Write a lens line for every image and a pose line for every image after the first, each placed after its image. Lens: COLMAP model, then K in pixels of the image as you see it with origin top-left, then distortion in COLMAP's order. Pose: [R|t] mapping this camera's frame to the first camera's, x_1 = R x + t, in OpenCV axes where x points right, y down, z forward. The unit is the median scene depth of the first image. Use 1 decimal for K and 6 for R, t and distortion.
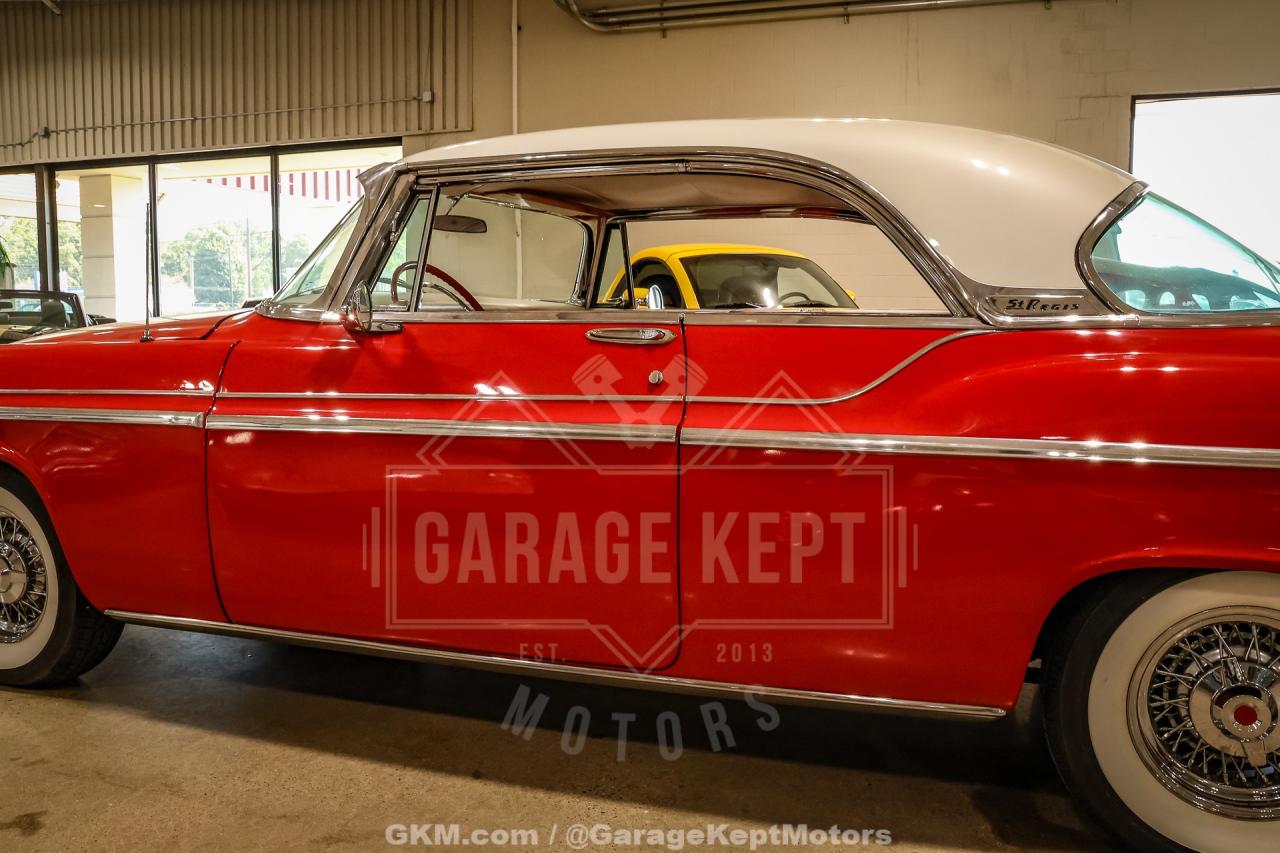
lens RADIAL K [[1122.0, 0, 629.2], [0, 1122.0, 425.4], [0, 0, 1]] dist [-0.154360, 0.154617]
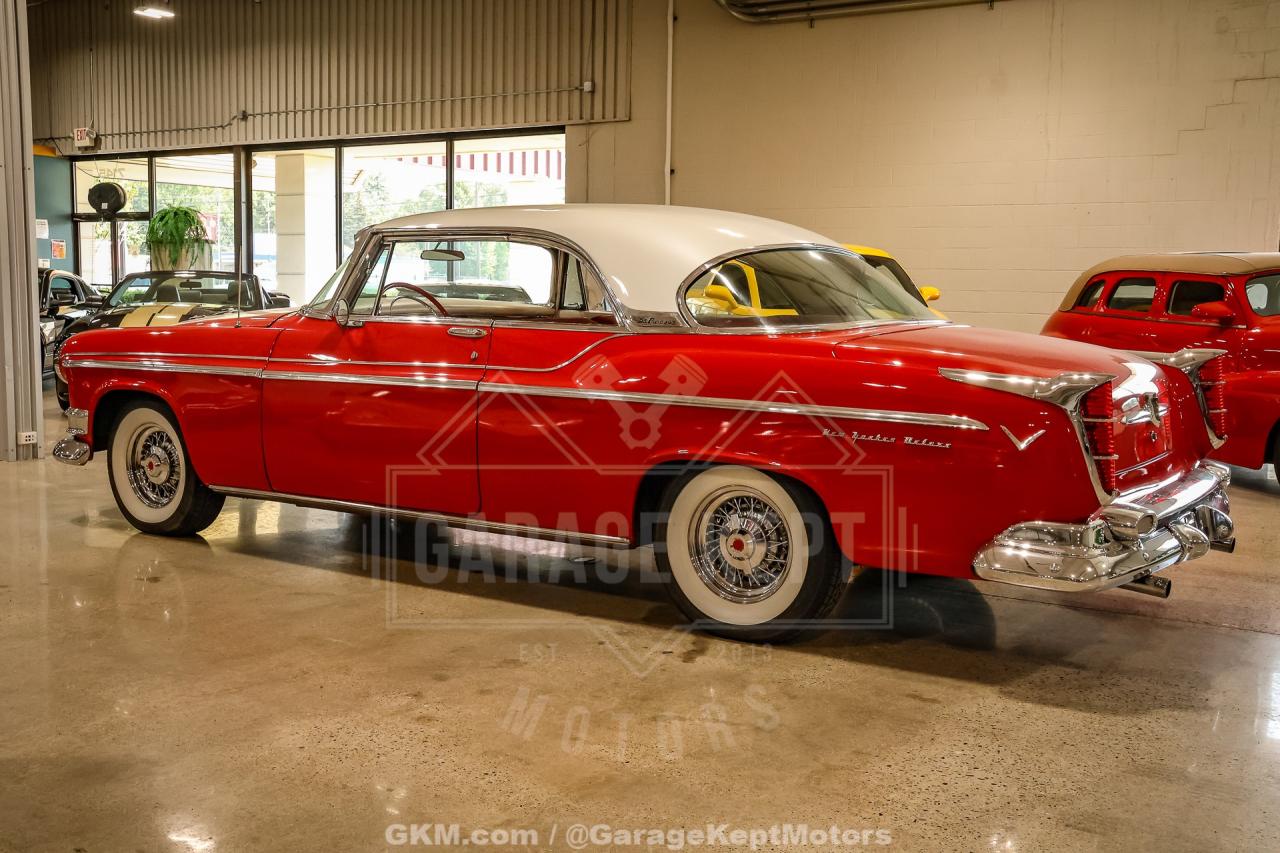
lens RADIAL K [[1381.7, 0, 636.9], [0, 1381.7, 419.9], [0, 0, 1]] dist [-0.018883, 0.039999]
pose [[0.973073, 0.036177, -0.227641, 0.154622], [-0.037407, 0.999300, -0.001089, 0.010817], [0.227443, 0.009575, 0.973744, -0.223124]]
